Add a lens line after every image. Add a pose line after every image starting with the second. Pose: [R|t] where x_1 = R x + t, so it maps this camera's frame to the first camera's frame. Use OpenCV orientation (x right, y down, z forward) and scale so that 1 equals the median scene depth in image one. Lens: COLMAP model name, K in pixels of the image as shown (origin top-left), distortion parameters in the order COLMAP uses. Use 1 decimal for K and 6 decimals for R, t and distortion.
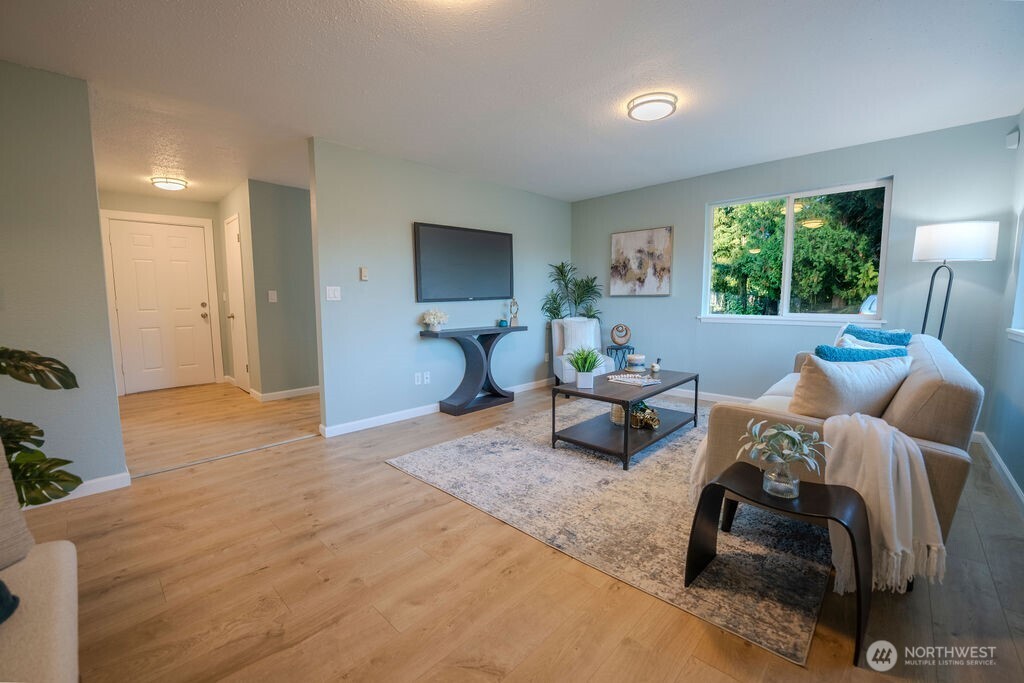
lens RADIAL K [[414.9, 0, 512.0], [0, 414.9, 341.5], [0, 0, 1]] dist [-0.023926, 0.000094]
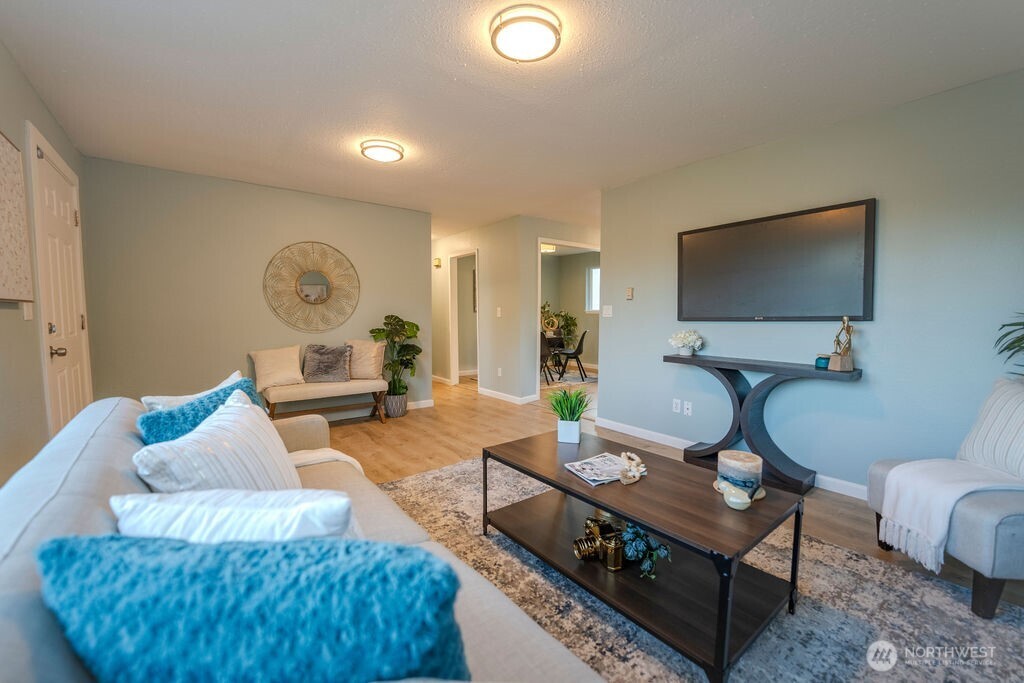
lens RADIAL K [[422.5, 0, 512.0], [0, 422.5, 341.5], [0, 0, 1]] dist [-0.022514, -0.000095]
pose [[-0.140414, 0.084985, -0.986439, 1.144450], [-0.101859, 0.989783, 0.099772, -0.164392], [0.984839, 0.114487, -0.130322, 1.217671]]
